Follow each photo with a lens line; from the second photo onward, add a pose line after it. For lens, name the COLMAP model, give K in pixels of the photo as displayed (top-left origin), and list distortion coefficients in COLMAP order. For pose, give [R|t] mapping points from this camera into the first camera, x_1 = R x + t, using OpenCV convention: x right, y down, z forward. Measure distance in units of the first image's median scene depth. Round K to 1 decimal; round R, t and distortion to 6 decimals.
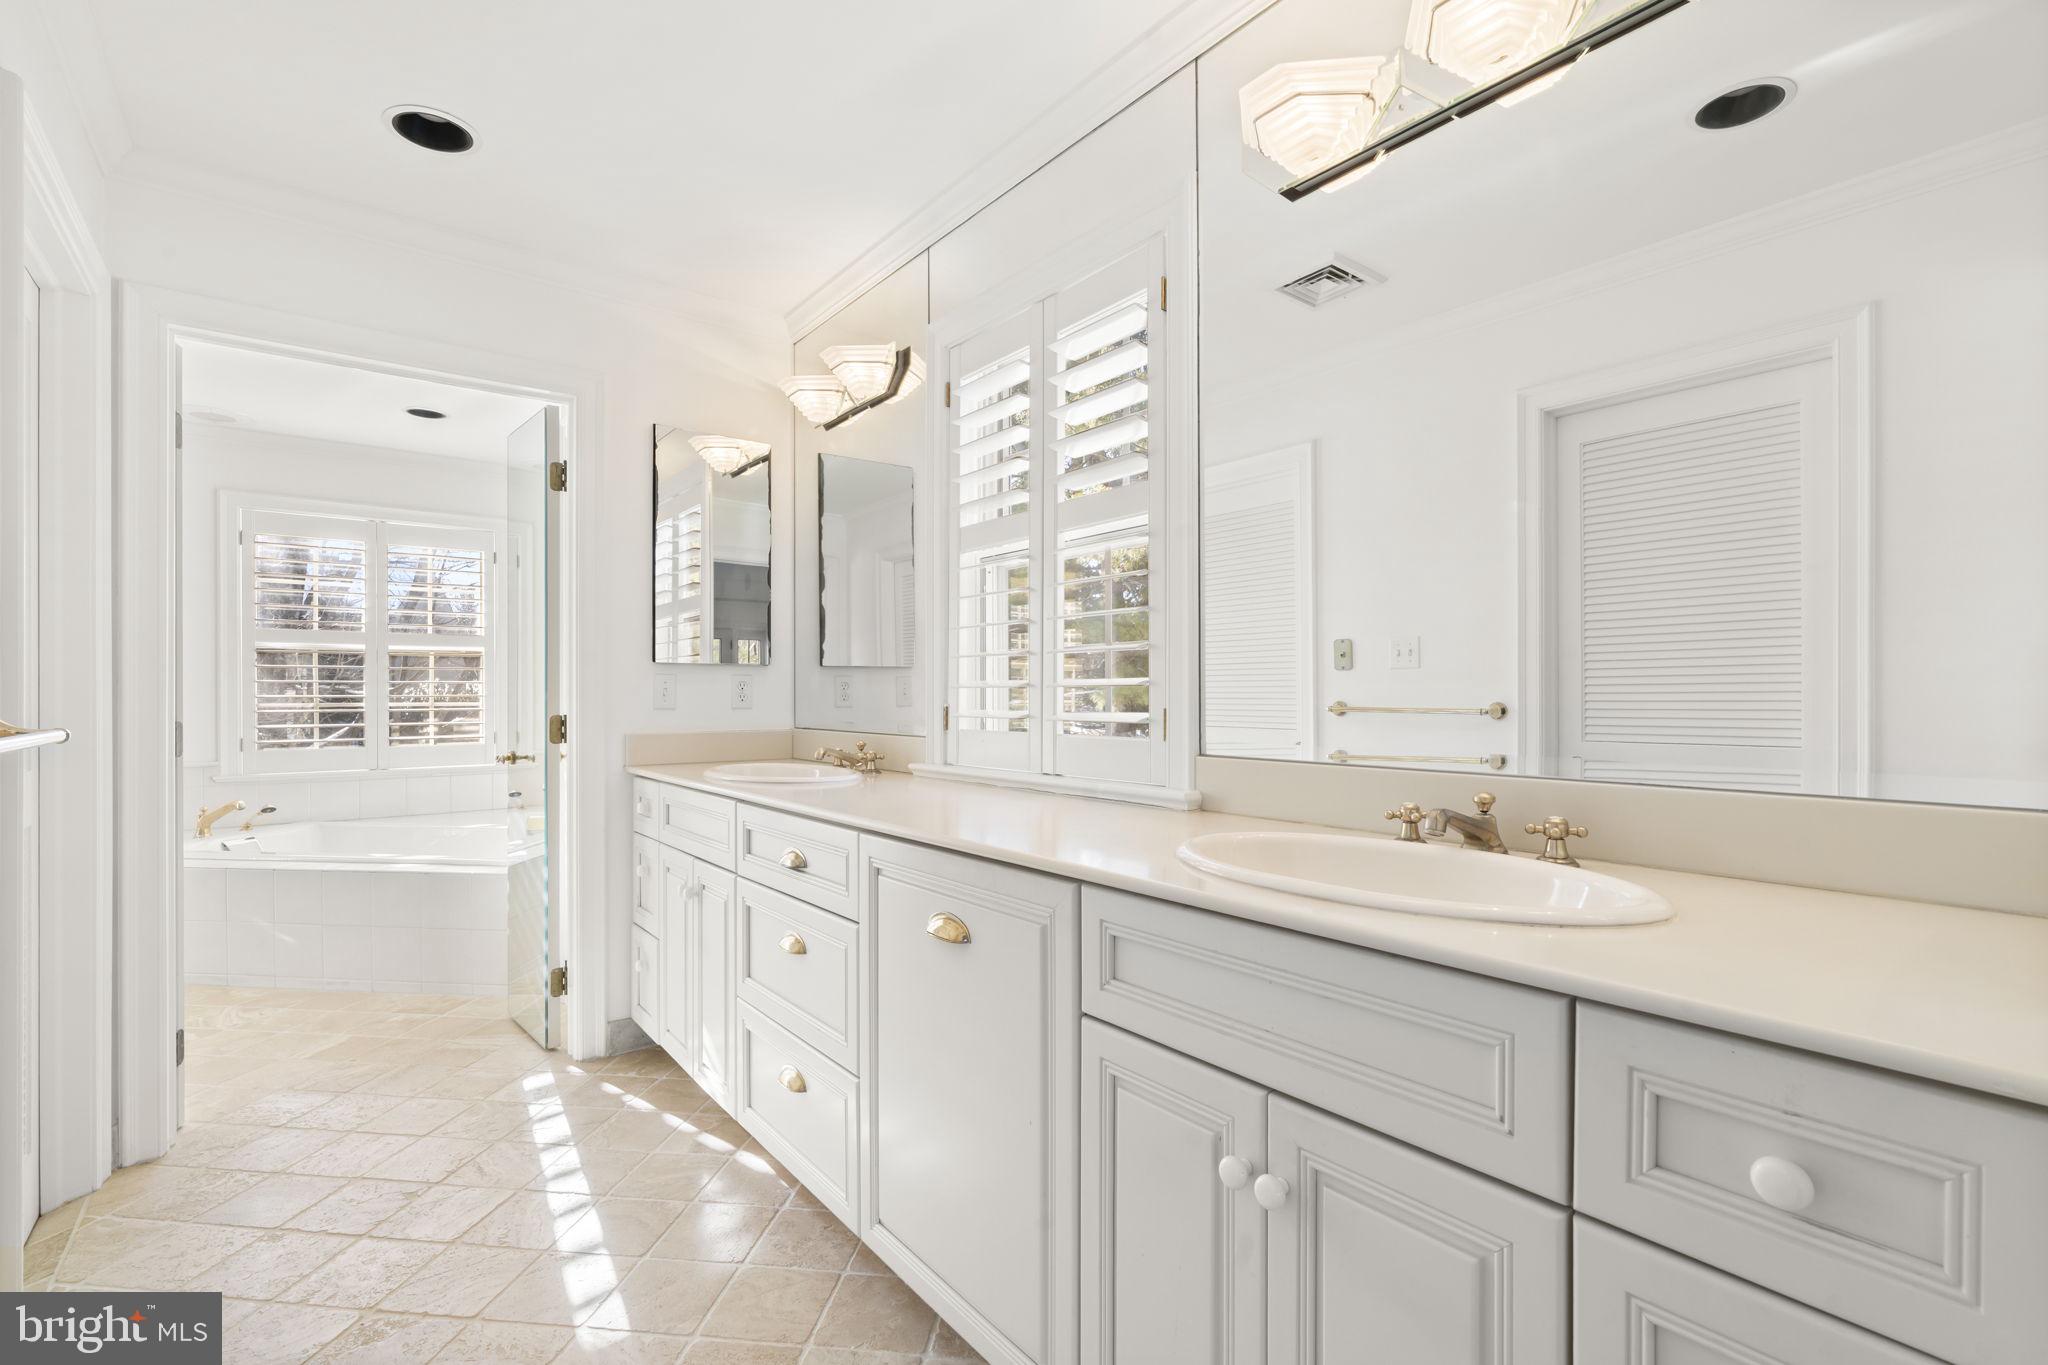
lens RADIAL K [[930.8, 0, 1029.5], [0, 930.8, 694.9], [0, 0, 1]] dist [-0.003202, 0.000658]
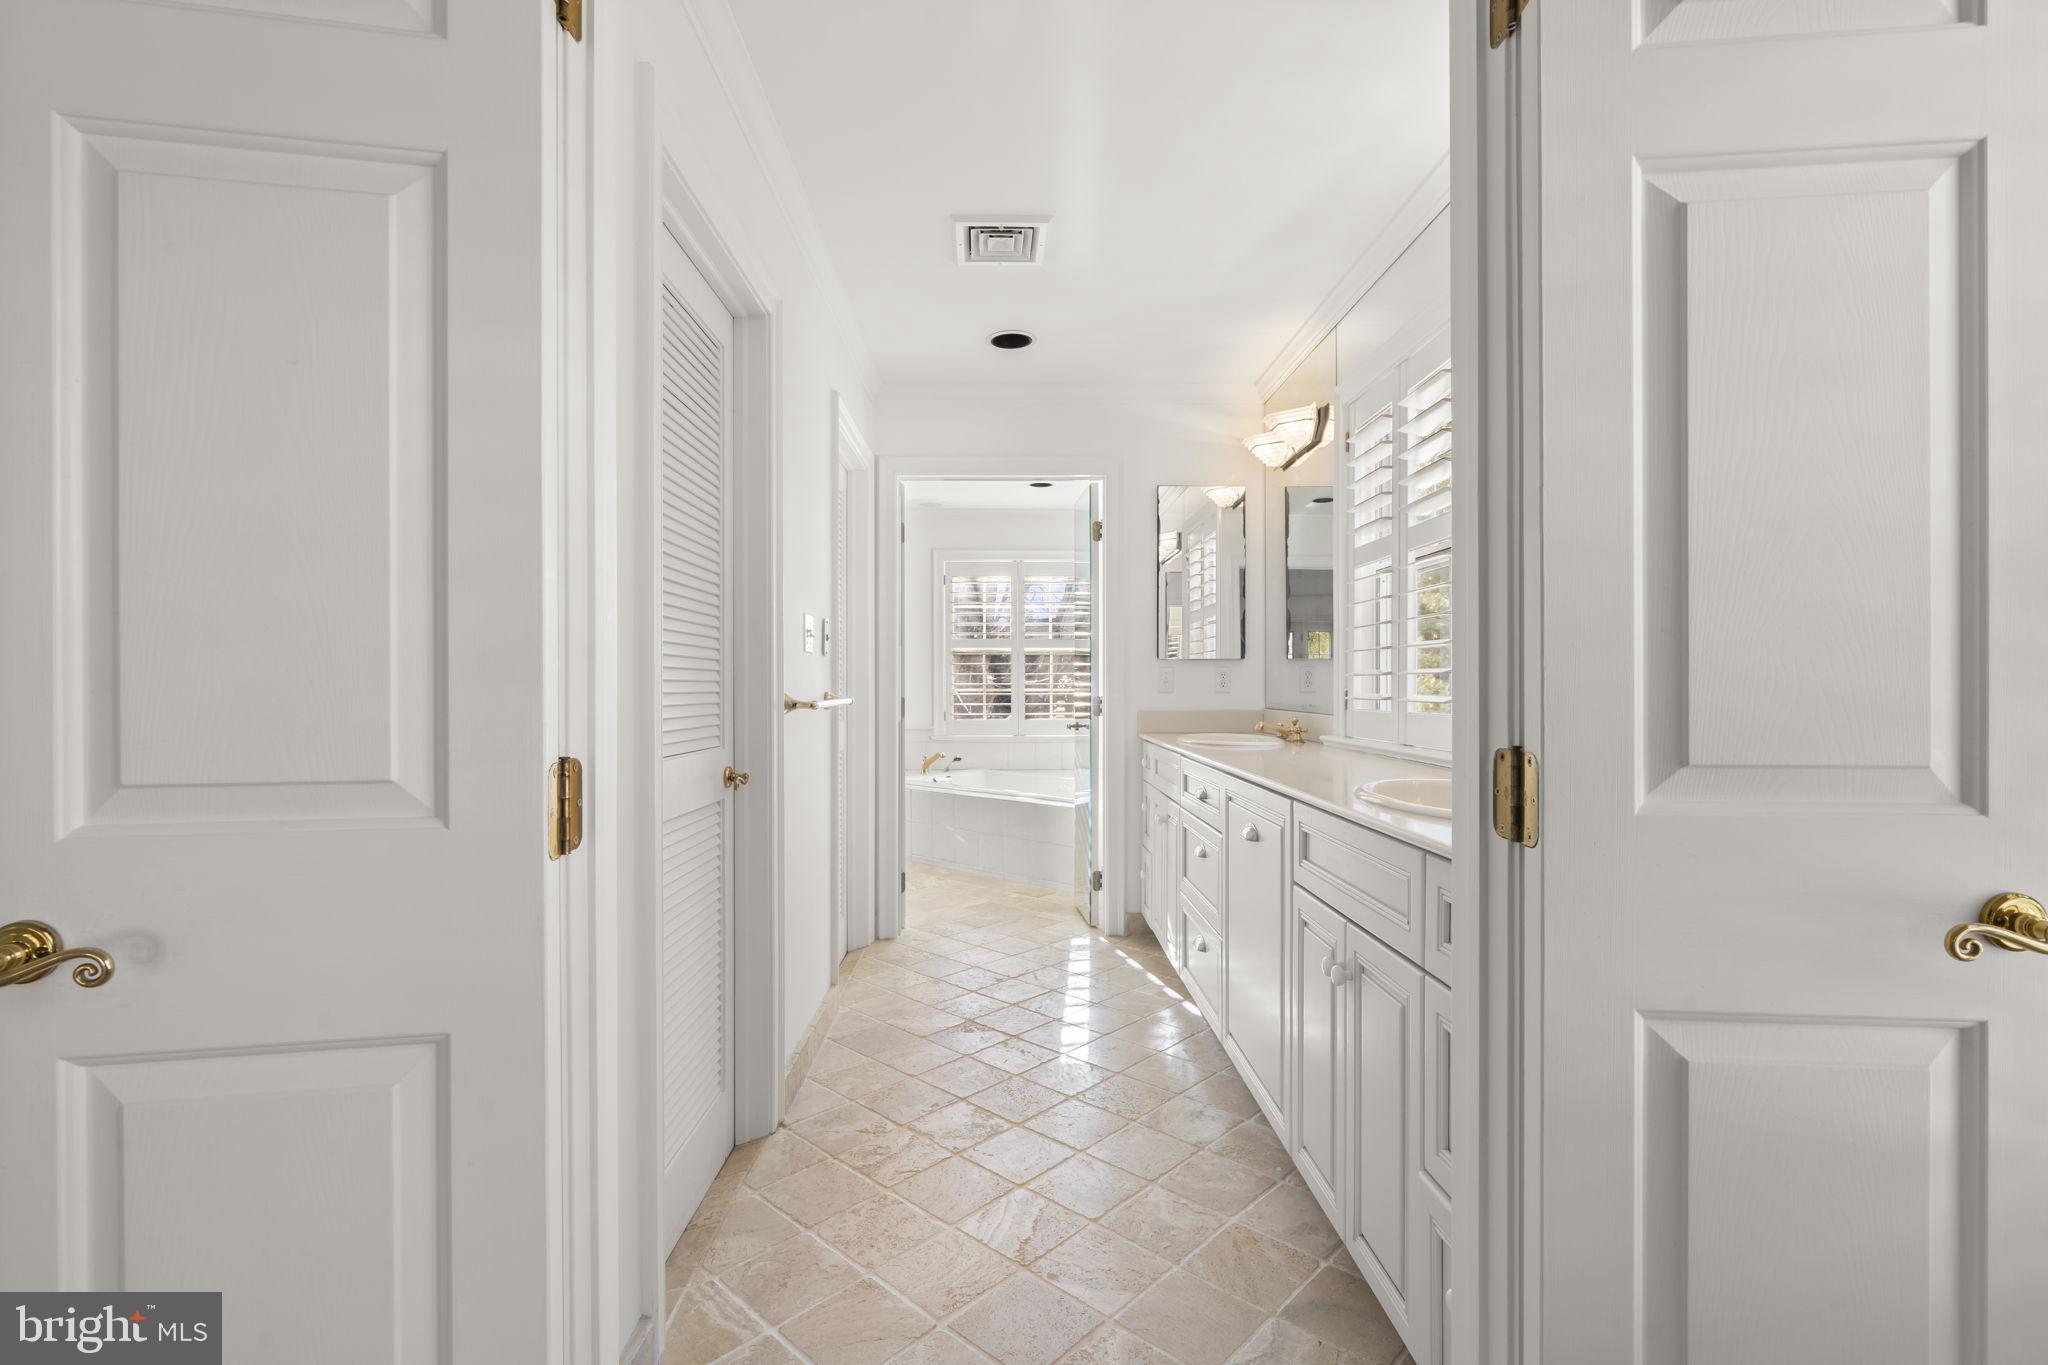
lens RADIAL K [[930.8, 0, 1019.4], [0, 930.8, 684.4], [0, 0, 1]] dist [-0.003202, 0.000658]
pose [[0.797026, -0.000726, -0.603945, 0.295505], [0.000633, 1.000000, -0.000366, 0.003996], [0.603945, -0.000090, 0.797026, -0.248012]]
